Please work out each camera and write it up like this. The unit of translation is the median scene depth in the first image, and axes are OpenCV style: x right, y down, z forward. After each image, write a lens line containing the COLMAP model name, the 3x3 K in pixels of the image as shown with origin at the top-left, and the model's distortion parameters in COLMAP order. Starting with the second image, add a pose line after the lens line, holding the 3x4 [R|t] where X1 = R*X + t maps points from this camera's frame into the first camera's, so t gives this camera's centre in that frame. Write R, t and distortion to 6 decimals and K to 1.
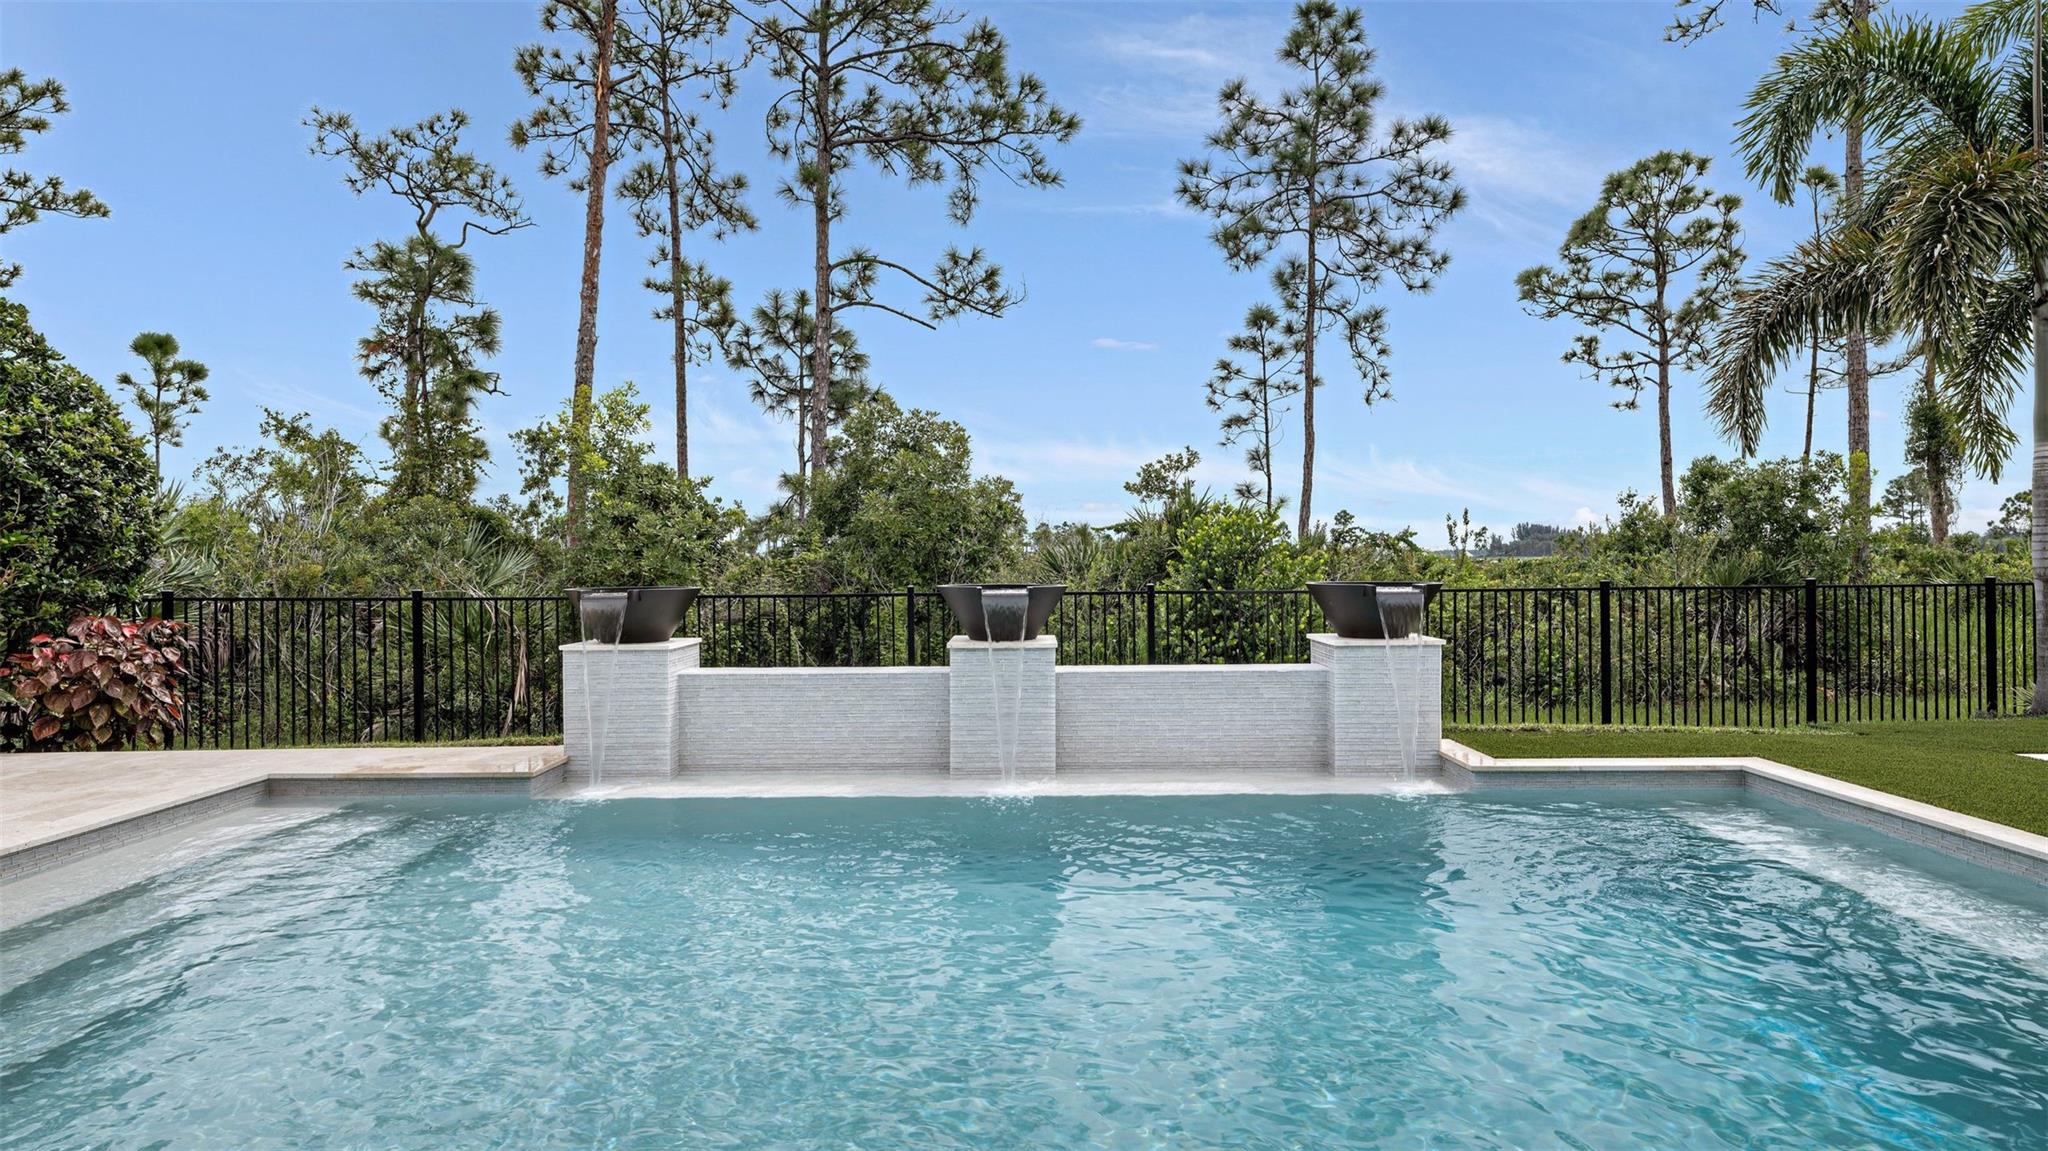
lens RADIAL K [[1097.2, 0, 1004.0], [0, 1097.2, 566.7], [0, 0, 1]] dist [0.036321, -0.037878]
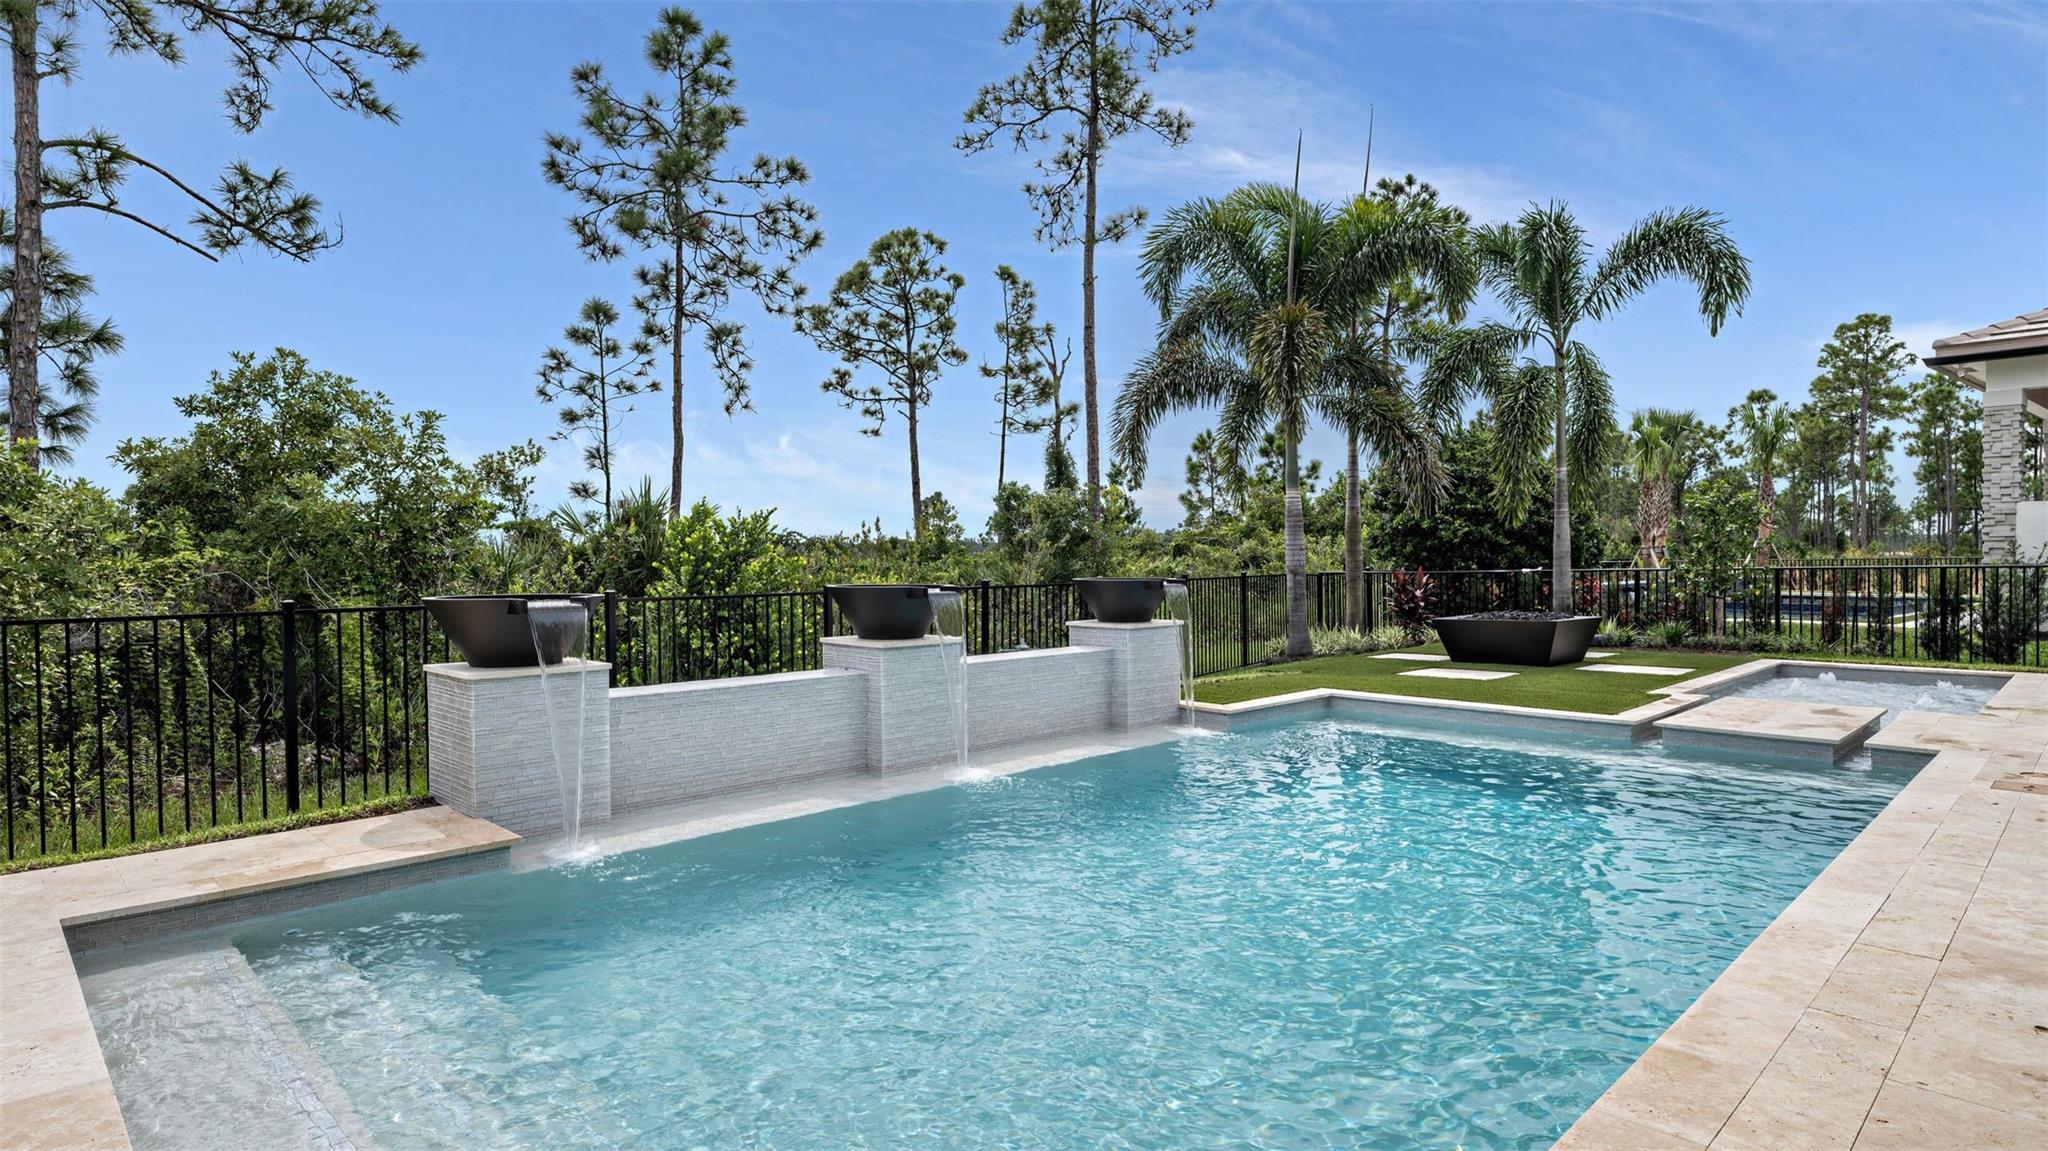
lens RADIAL K [[1104.0, 0, 1025.4], [0, 1104.0, 567.6], [0, 0, 1]] dist [0.001556, 0.001099]
pose [[0.707776, -0.003229, 0.706429, -0.206322], [0.004148, 0.999991, 0.000415, -0.000245], [-0.706424, 0.002637, 0.707784, 0.056203]]
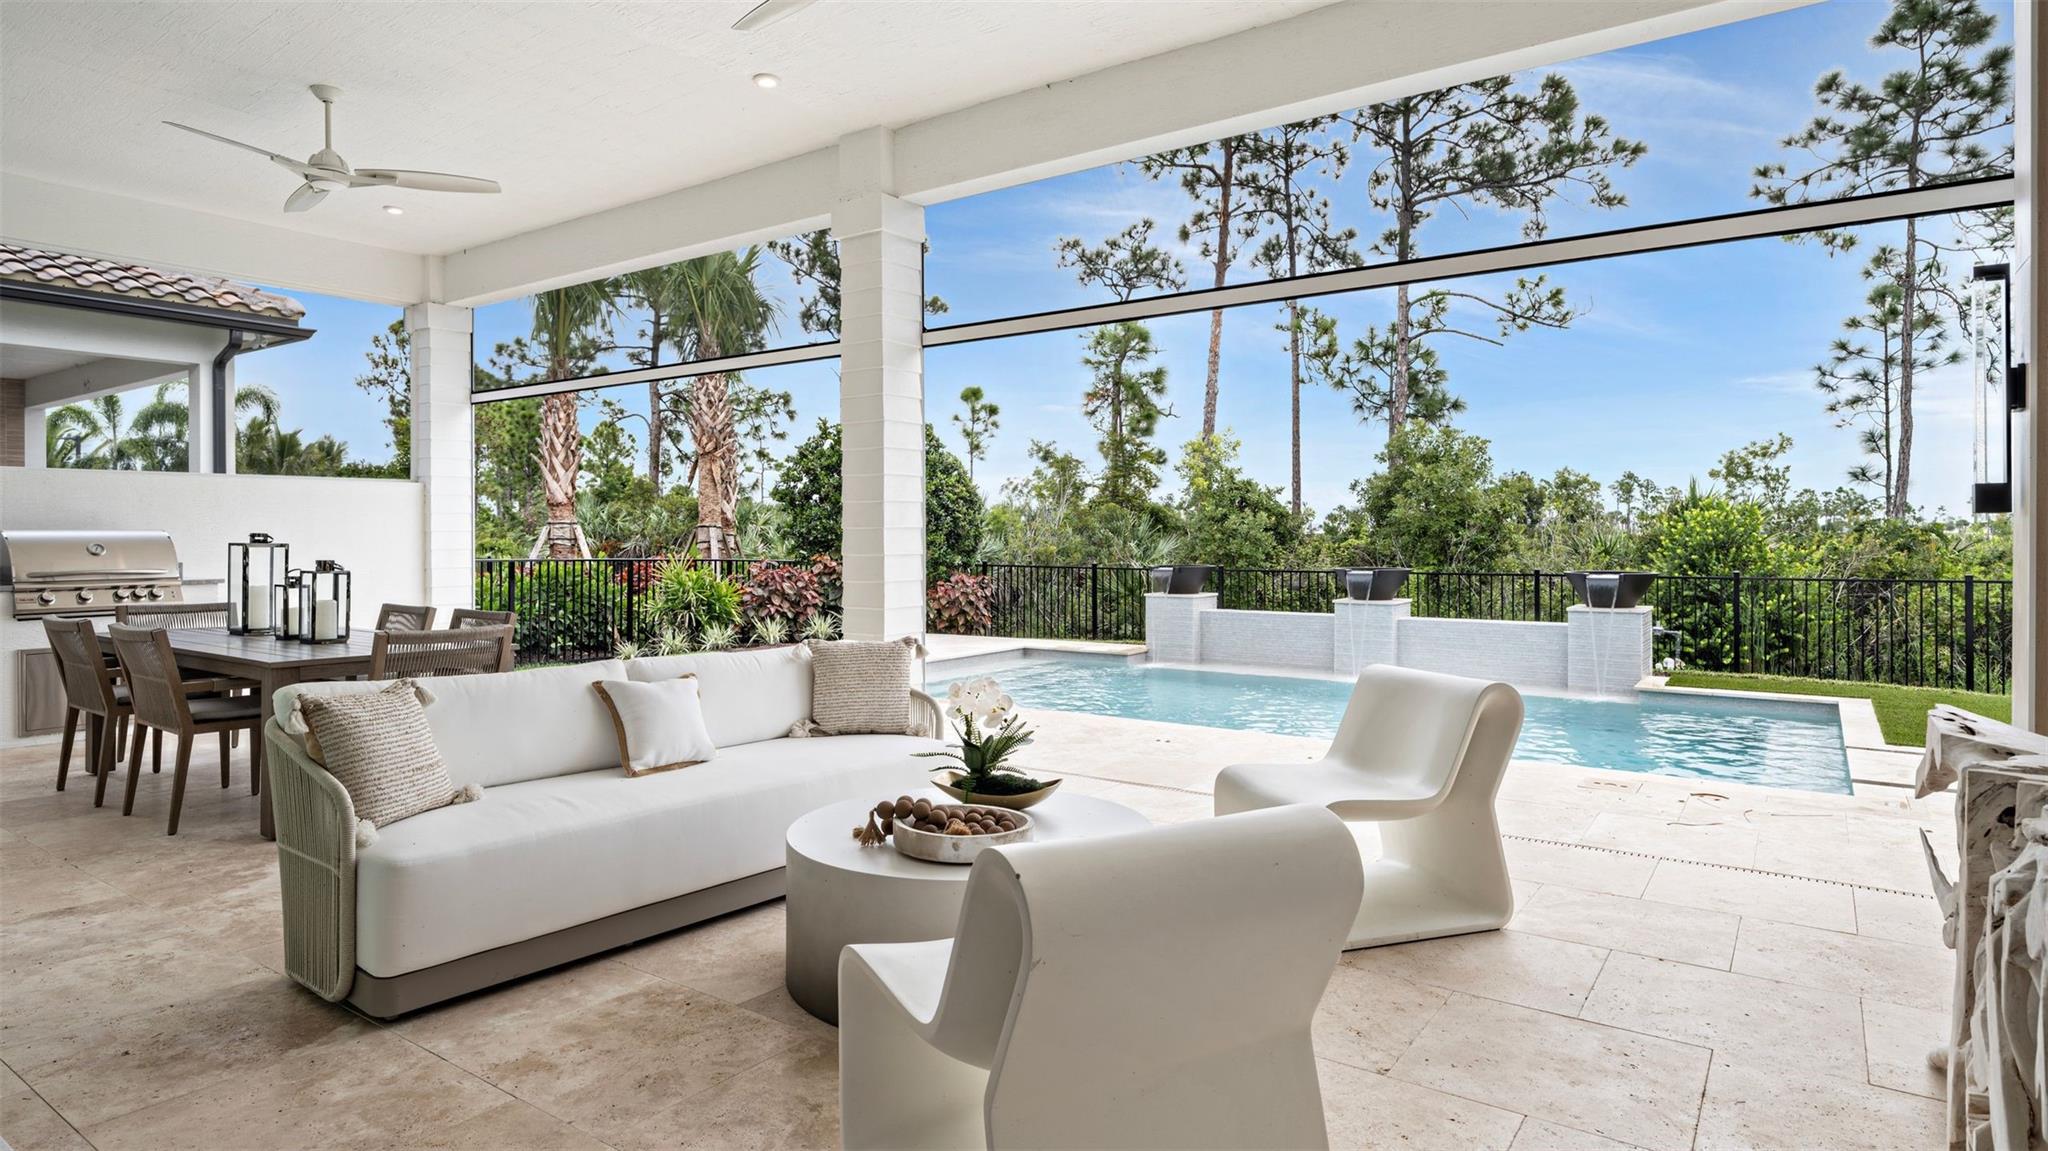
lens RADIAL K [[1097.2, 0, 1004.0], [0, 1097.2, 566.7], [0, 0, 1]] dist [0.036321, -0.037878]
pose [[0.815877, 0.021883, -0.577811, 0.187999], [-0.006159, 0.999556, 0.029159, -0.011784], [0.578192, -0.020231, 0.815650, -0.270434]]
